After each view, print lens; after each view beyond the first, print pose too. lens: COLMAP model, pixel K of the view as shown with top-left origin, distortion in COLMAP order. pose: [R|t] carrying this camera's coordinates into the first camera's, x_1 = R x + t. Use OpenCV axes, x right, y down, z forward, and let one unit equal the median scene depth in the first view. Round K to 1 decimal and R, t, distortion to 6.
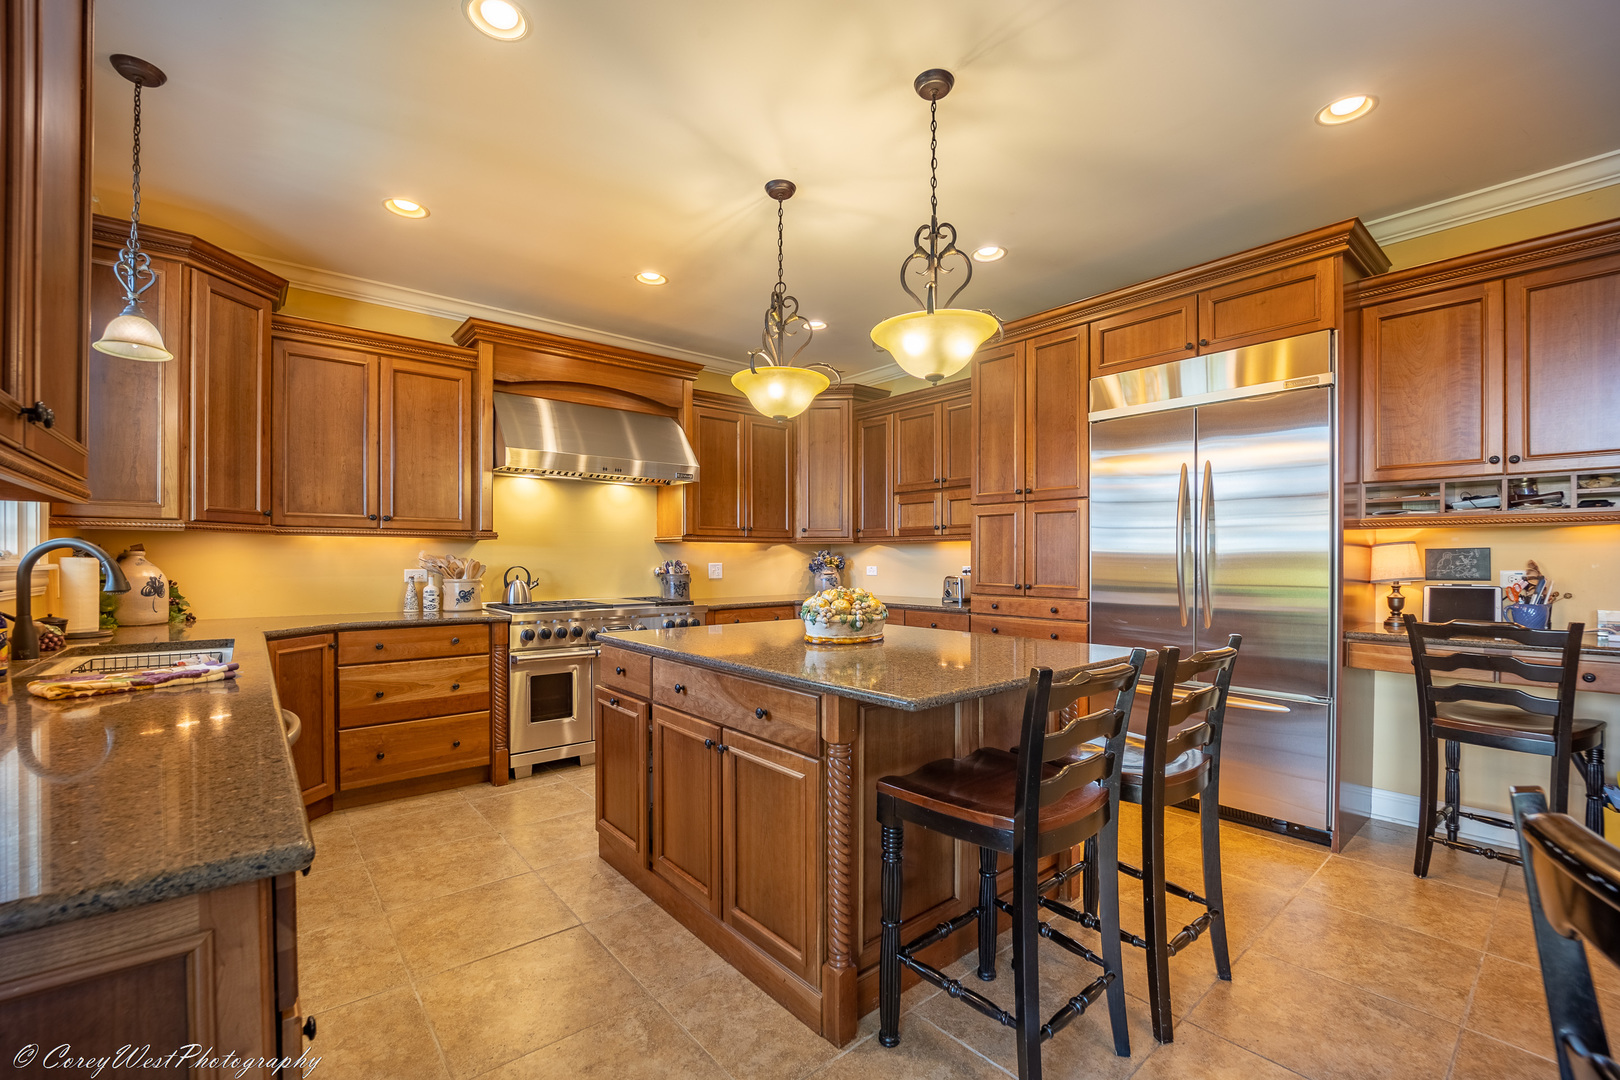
lens RADIAL K [[697.5, 0, 829.5], [0, 697.5, 563.3], [0, 0, 1]] dist [-0.019131, 0.000777]
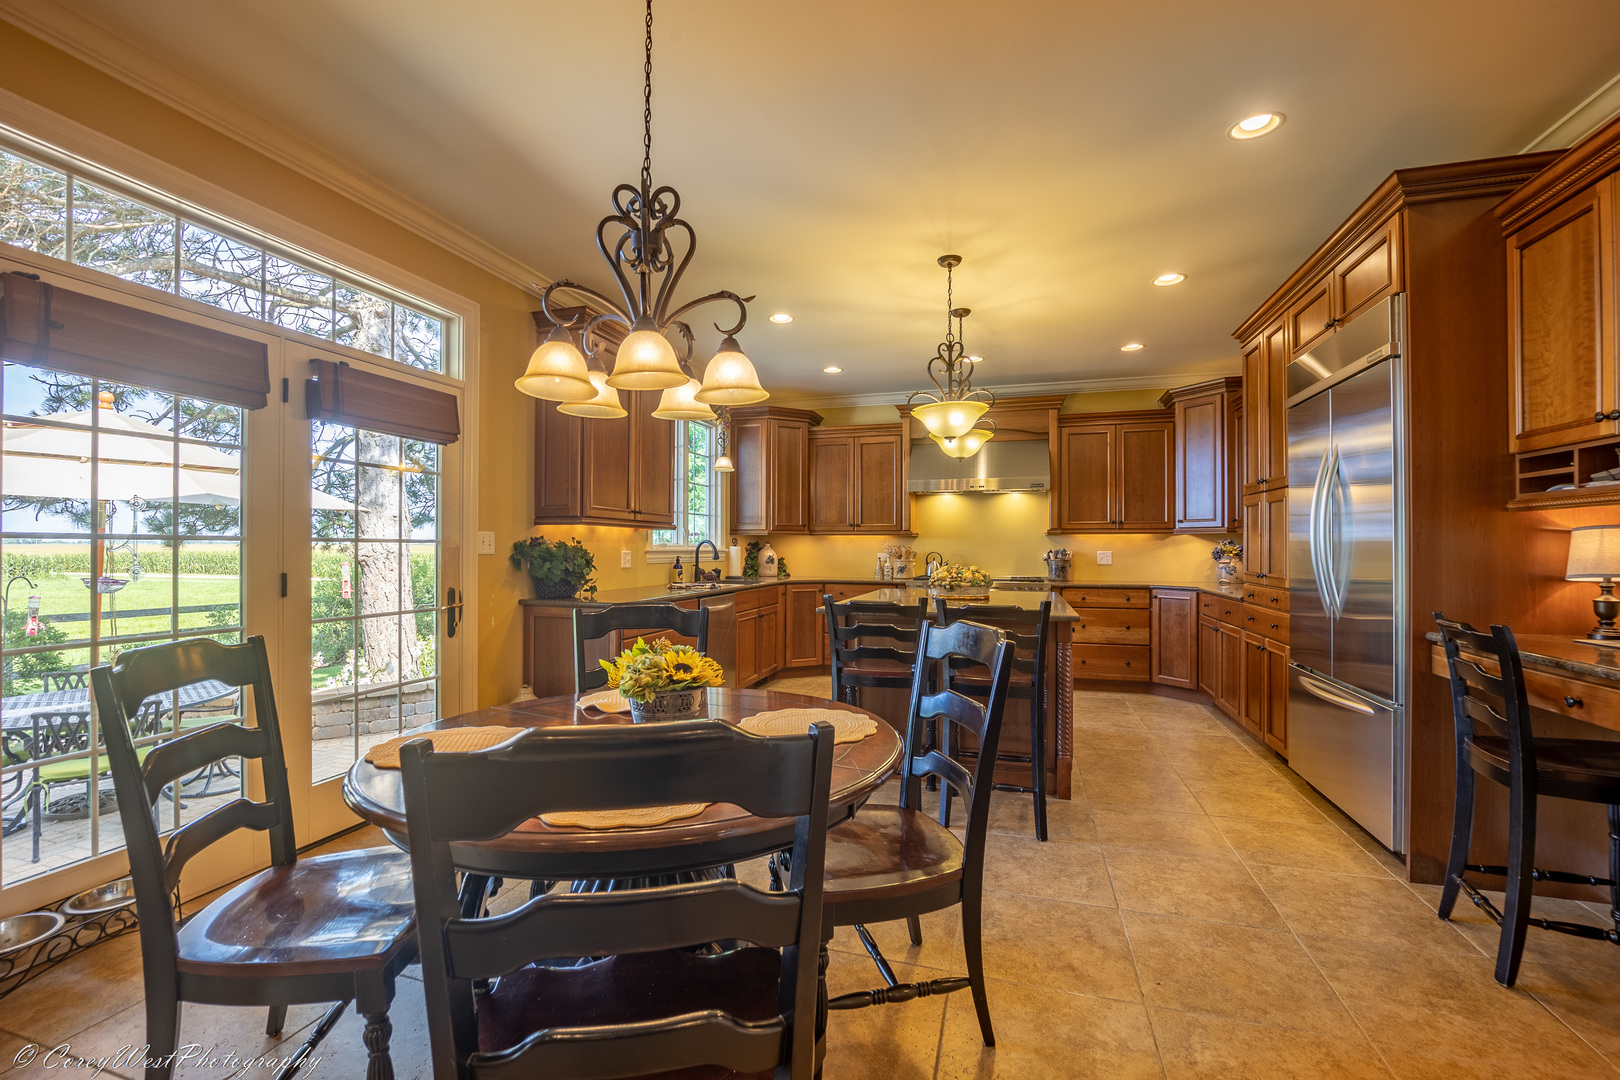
lens RADIAL K [[697.5, 0, 792.5], [0, 697.5, 546.5], [0, 0, 1]] dist [-0.019131, 0.000777]
pose [[0.515001, 0.000128, -0.857190, 1.003792], [-0.007080, 0.999967, -0.004104, 0.000181], [0.857161, 0.008183, 0.514984, -0.123752]]
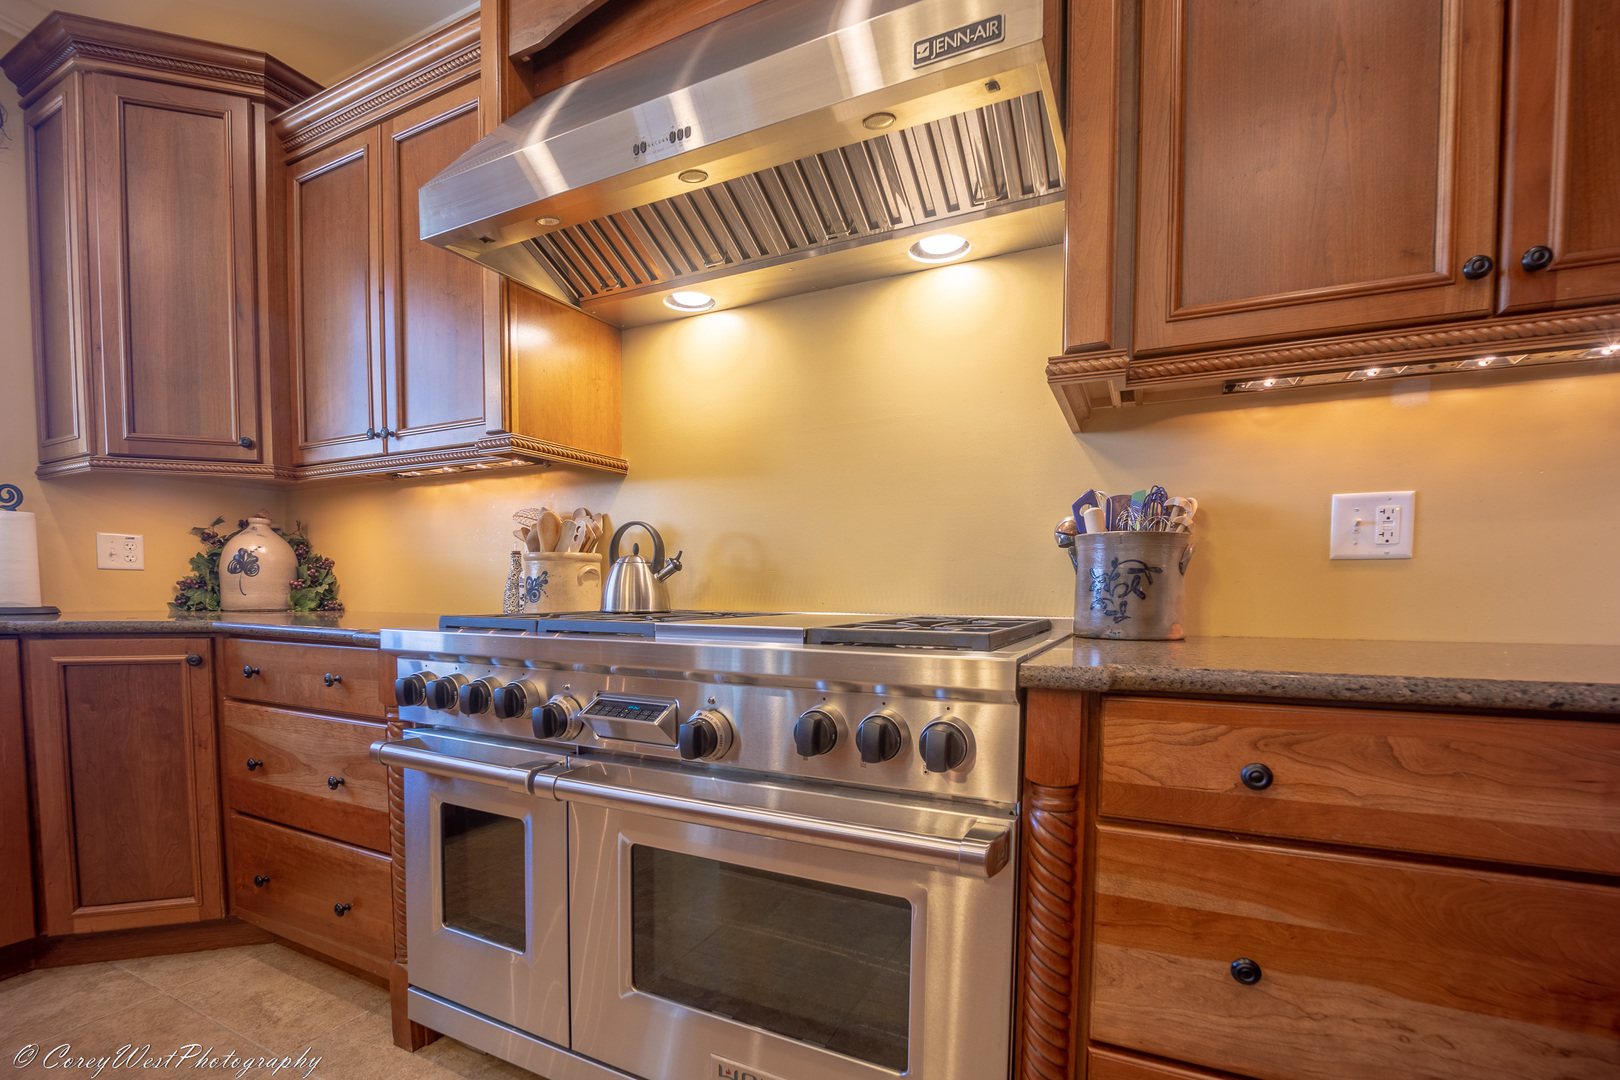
lens RADIAL K [[697.5, 0, 808.4], [0, 697.5, 637.9], [0, 0, 1]] dist [-0.019131, 0.000777]
pose [[0.372354, 0.064291, -0.925861, -0.028220], [-0.010715, 0.997829, 0.064979, 0.061284], [0.928029, -0.014275, 0.372235, 1.269830]]
